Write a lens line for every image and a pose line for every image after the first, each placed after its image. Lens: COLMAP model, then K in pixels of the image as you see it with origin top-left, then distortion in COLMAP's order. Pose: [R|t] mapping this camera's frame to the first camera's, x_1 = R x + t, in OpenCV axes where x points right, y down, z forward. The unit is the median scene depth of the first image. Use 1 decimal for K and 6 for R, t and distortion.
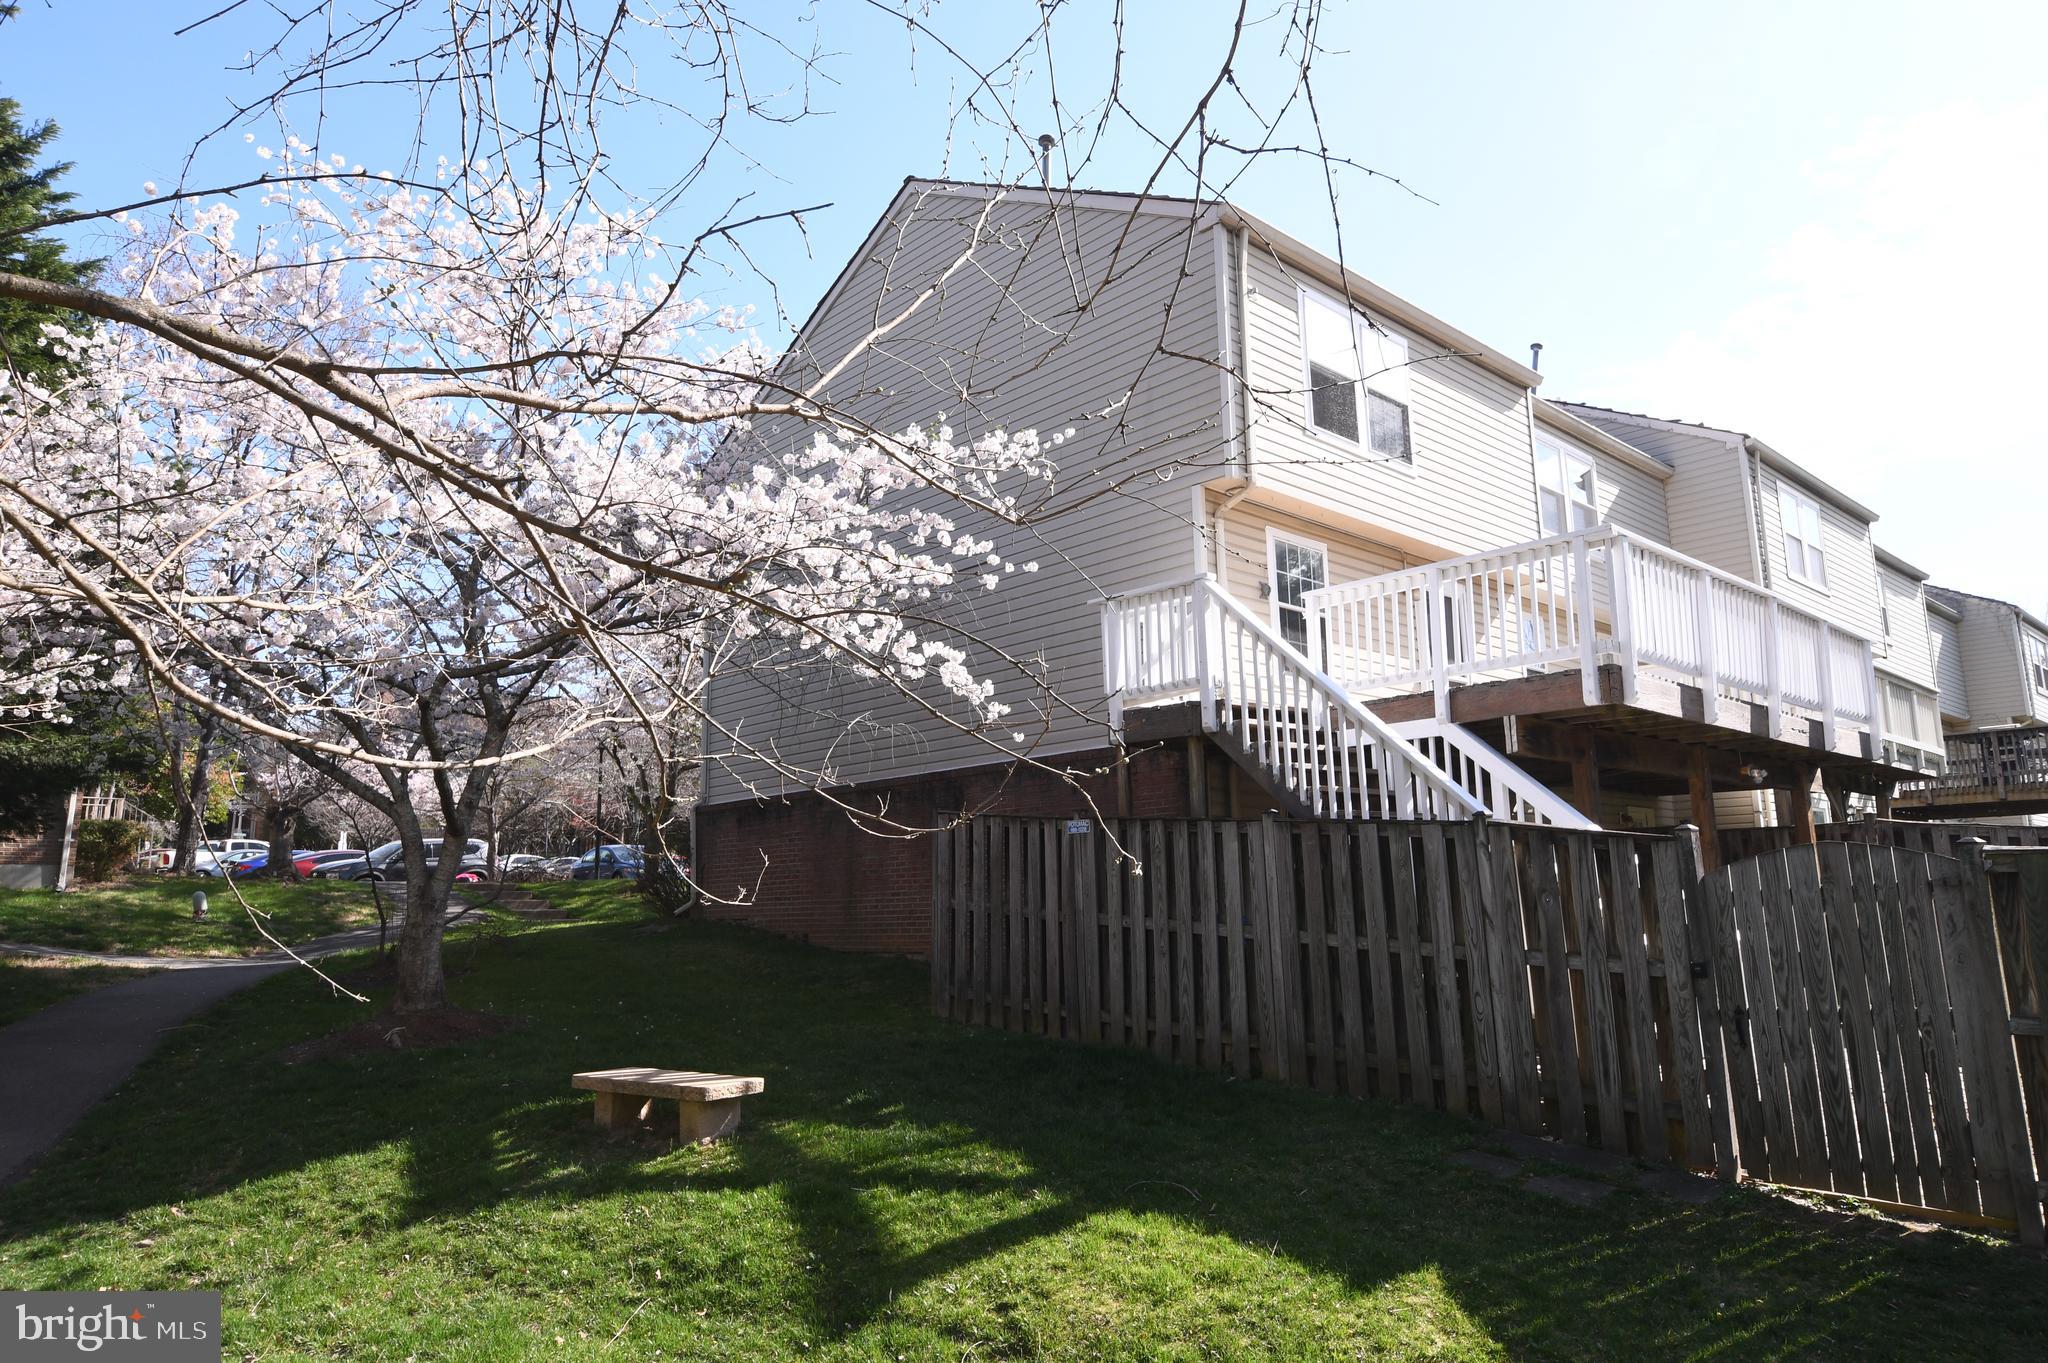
lens RADIAL K [[1342.1, 0, 1035.7], [0, 1342.1, 651.6], [0, 0, 1]] dist [0.011206, -0.002748]
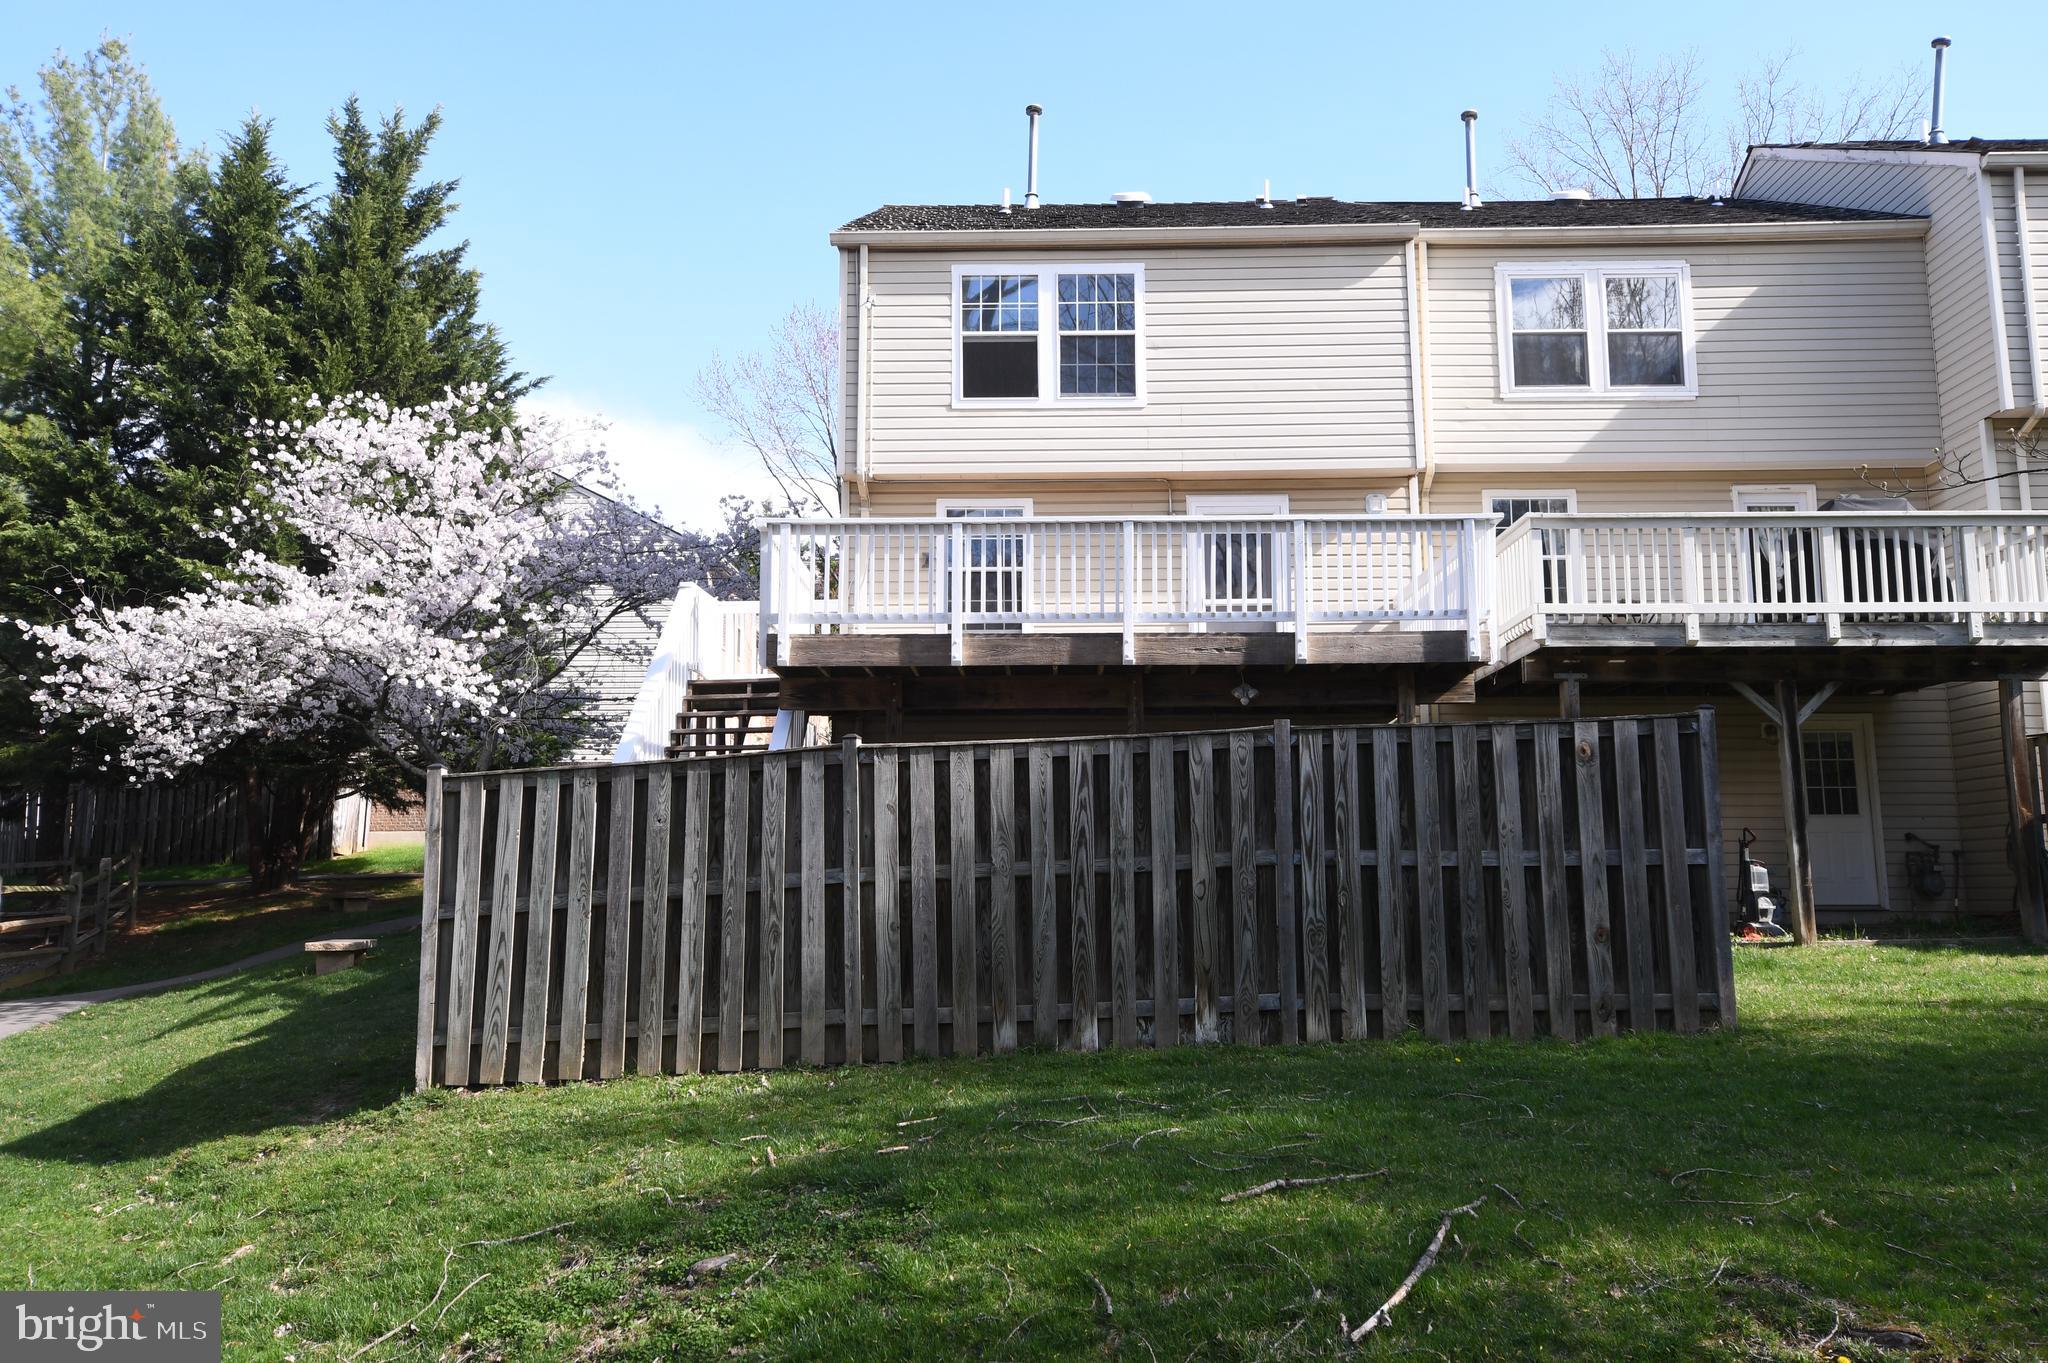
lens RADIAL K [[1657.3, 0, 1030.7], [0, 1657.3, 661.2], [0, 0, 1]] dist [0.033708, -0.005121]
pose [[0.714878, -0.089582, -0.693487, 1.530936], [0.130564, 0.991418, 0.006523, 0.051111], [0.686952, -0.095208, 0.720439, 0.085633]]
